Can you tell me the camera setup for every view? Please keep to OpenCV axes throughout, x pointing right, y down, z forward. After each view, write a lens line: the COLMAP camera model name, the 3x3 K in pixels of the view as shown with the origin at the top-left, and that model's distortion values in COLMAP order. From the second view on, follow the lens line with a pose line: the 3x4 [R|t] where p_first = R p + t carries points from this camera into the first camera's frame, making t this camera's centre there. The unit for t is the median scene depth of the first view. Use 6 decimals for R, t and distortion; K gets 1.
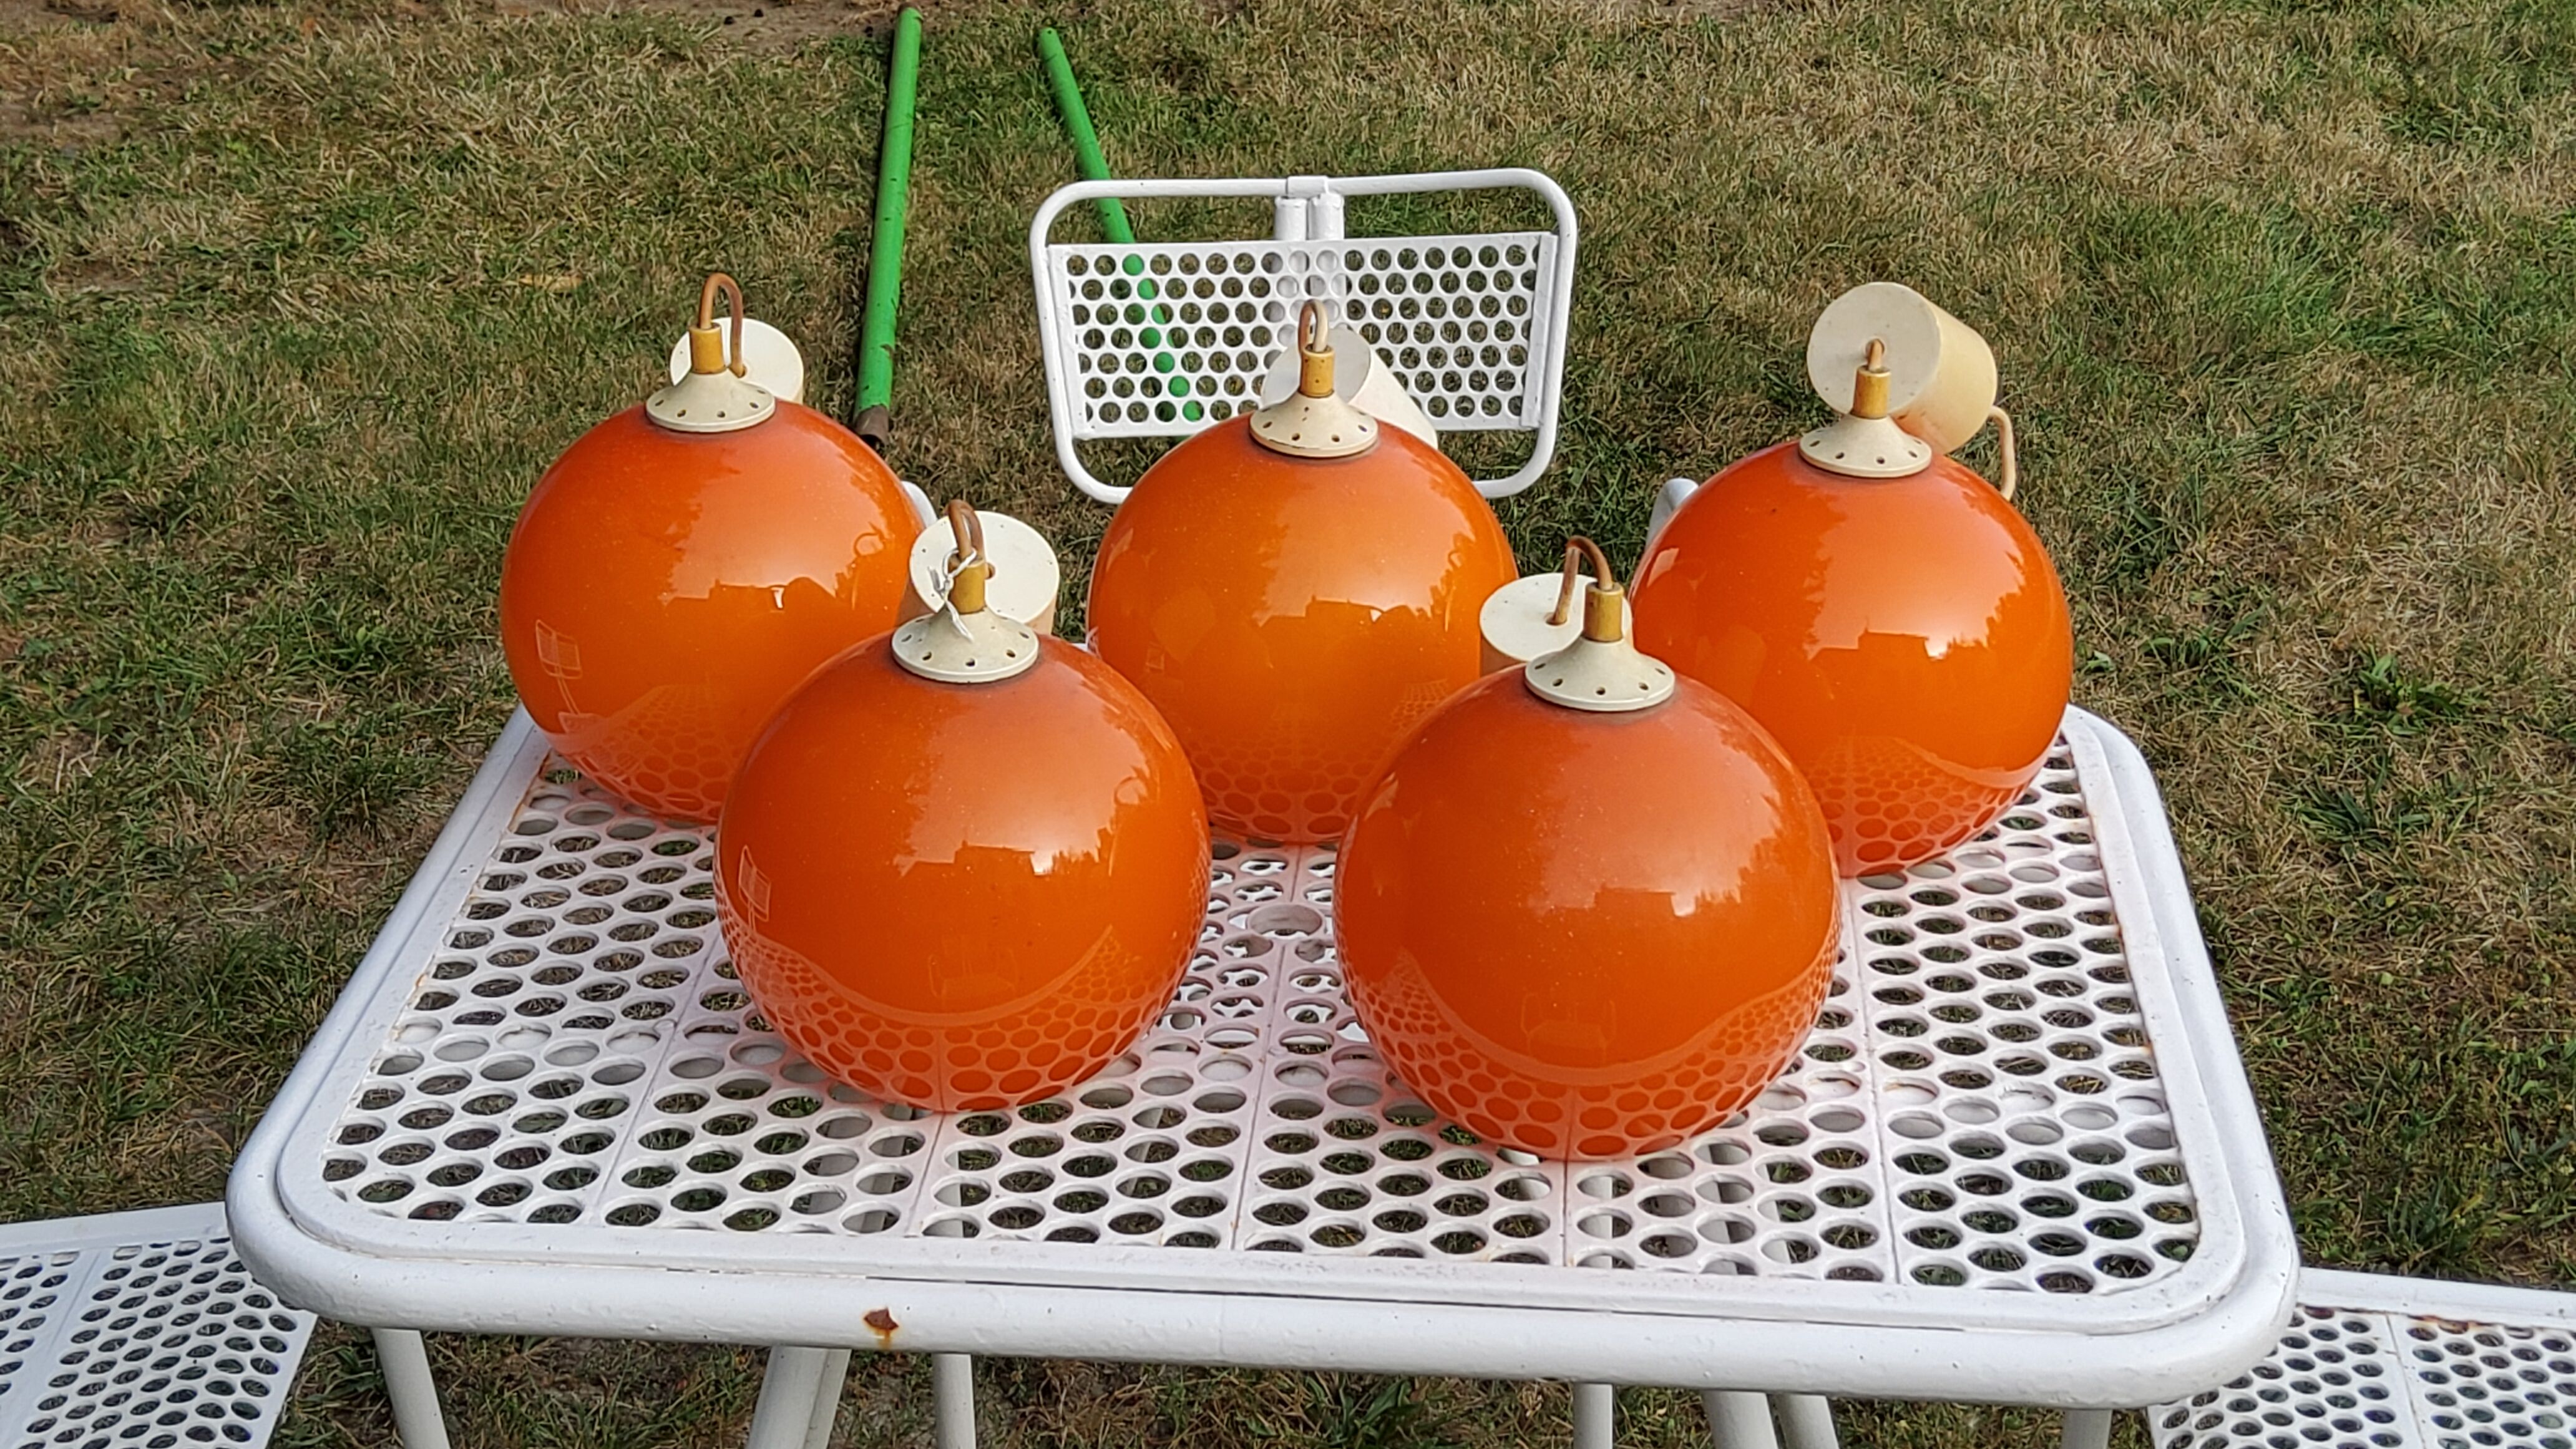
lens RADIAL K [[3691.6, 0, 1288.0], [0, 3691.6, 724.5], [0, 0, 1]] dist [0.179447, -0.548582]
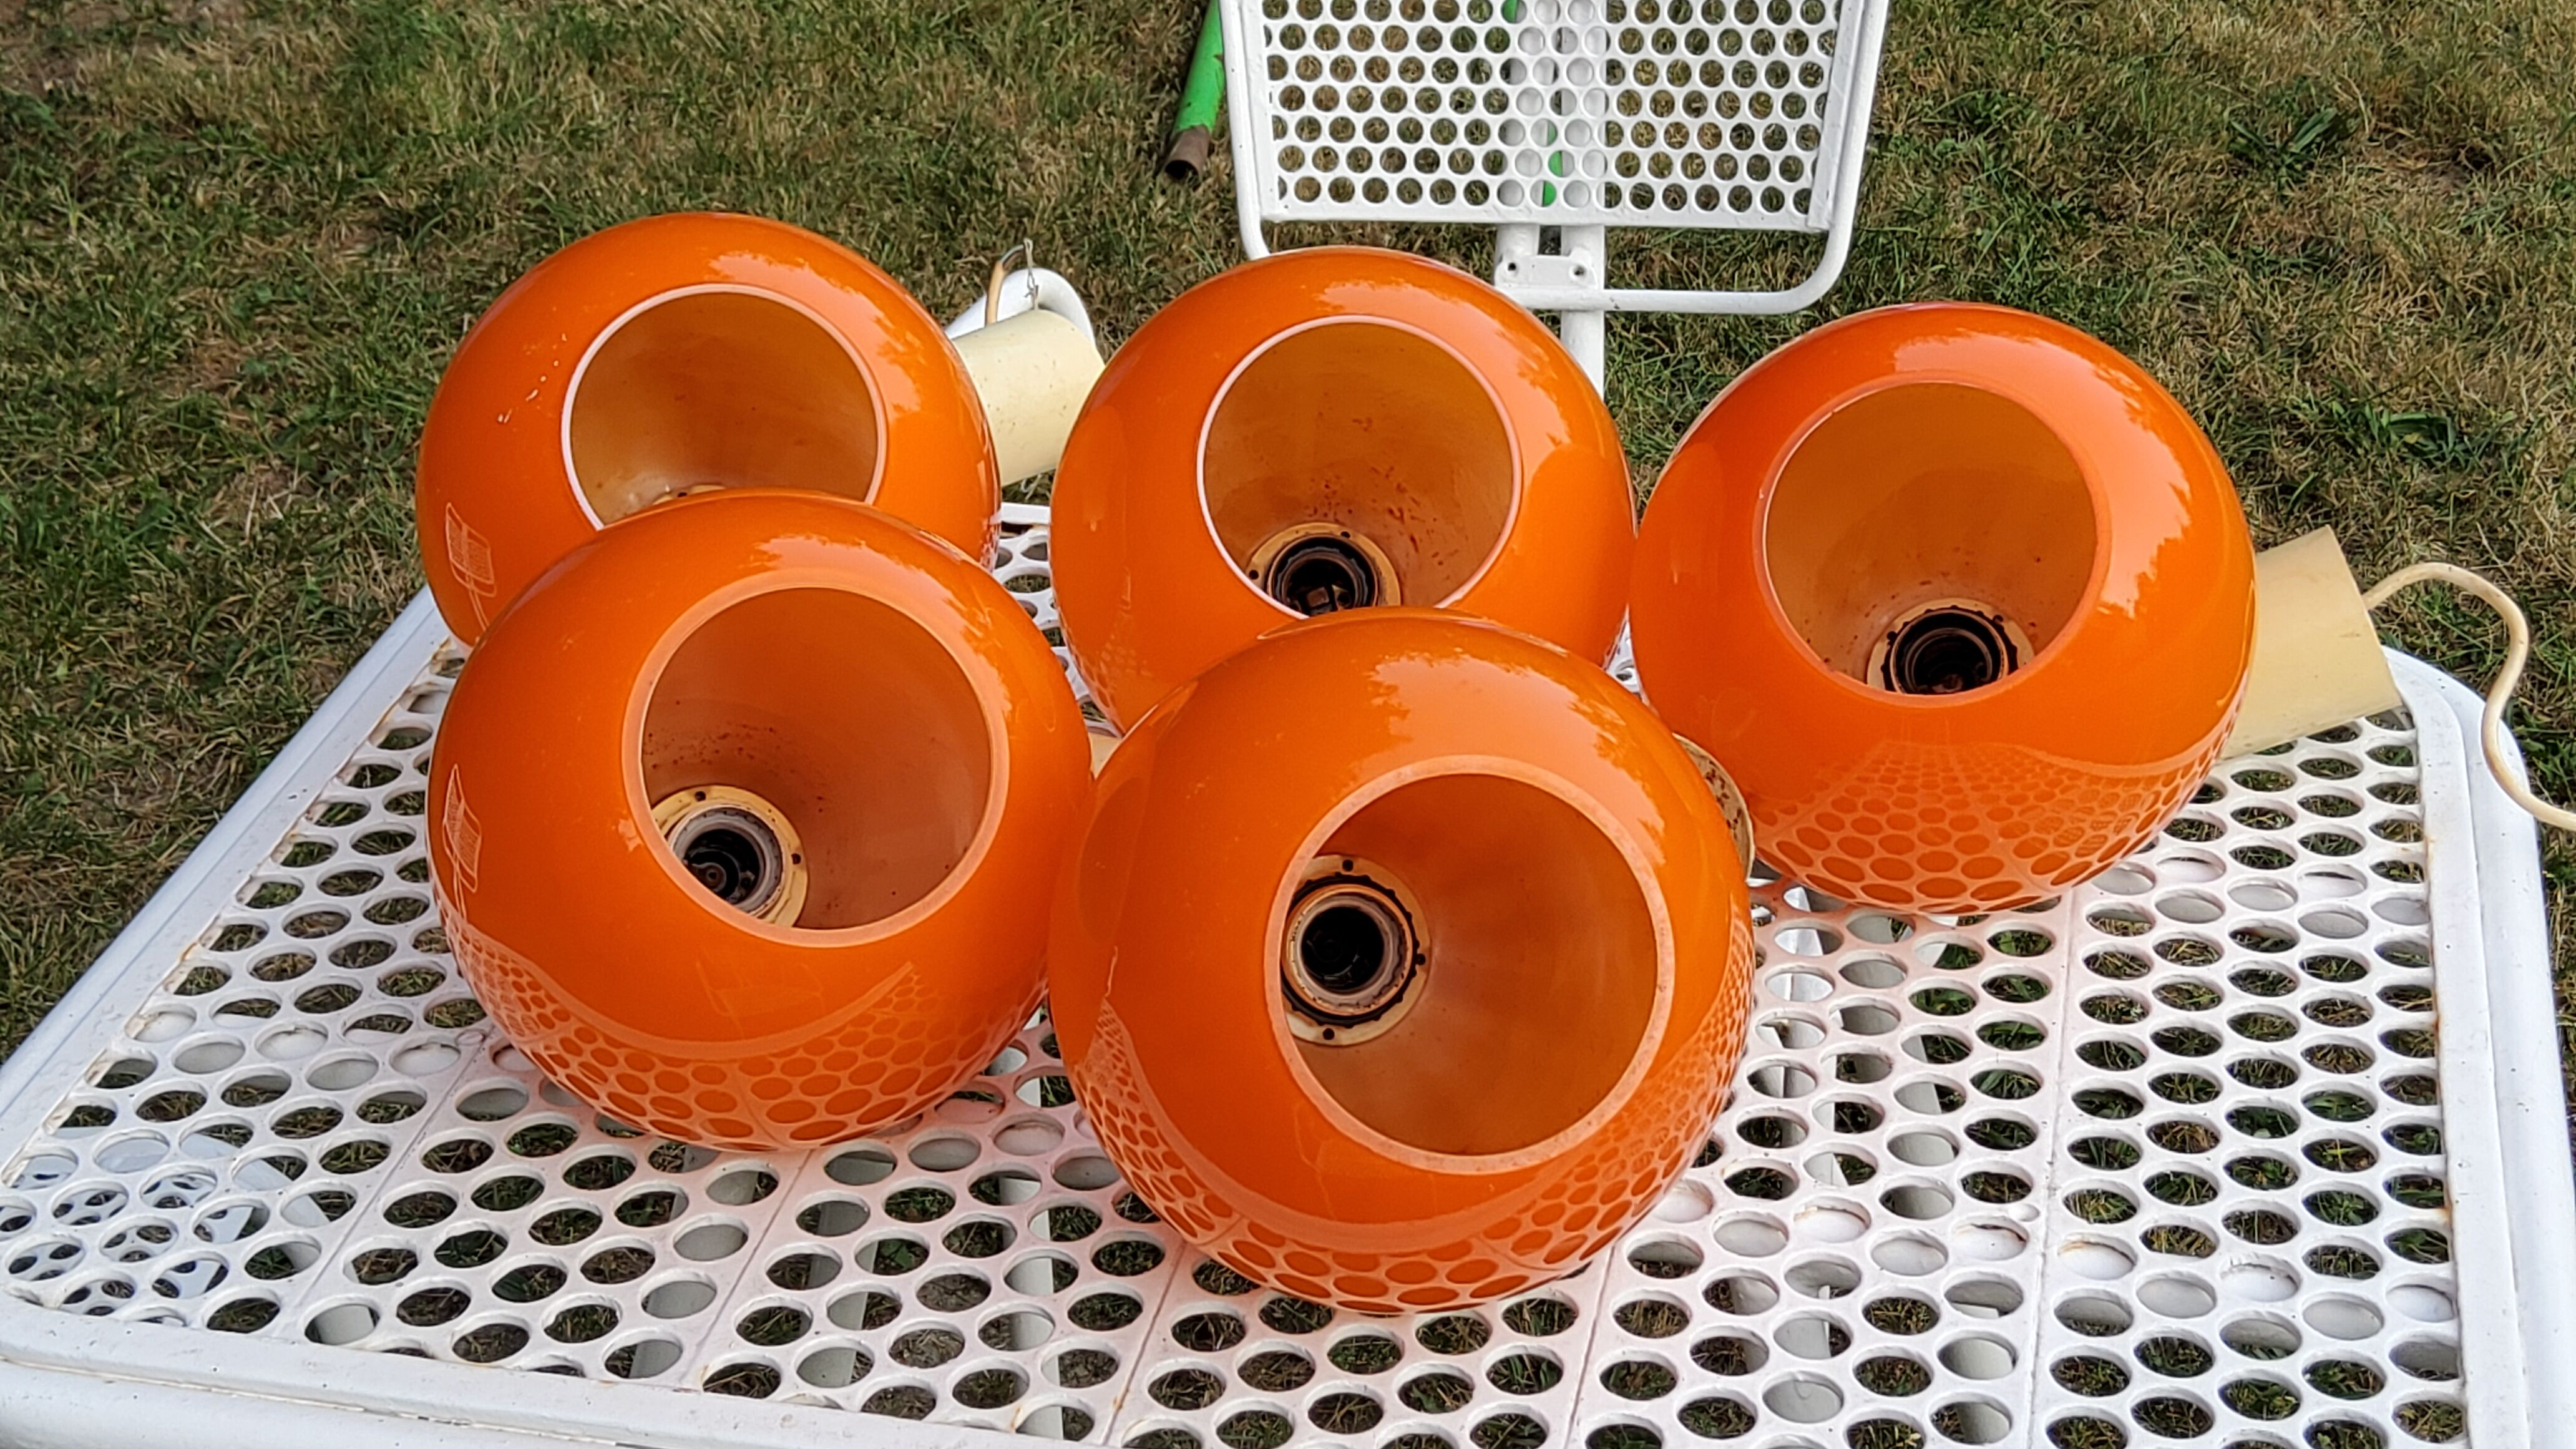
lens RADIAL K [[3788.0, 0, 1286.3], [0, 3788.0, 737.1], [0, 0, 1]] dist [0.167999, -0.477116]
pose [[0.989927, 0.057111, -0.129548, 0.063498], [-0.045861, 0.995045, 0.088220, -0.037666], [0.133944, -0.081390, 0.987641, 0.156482]]
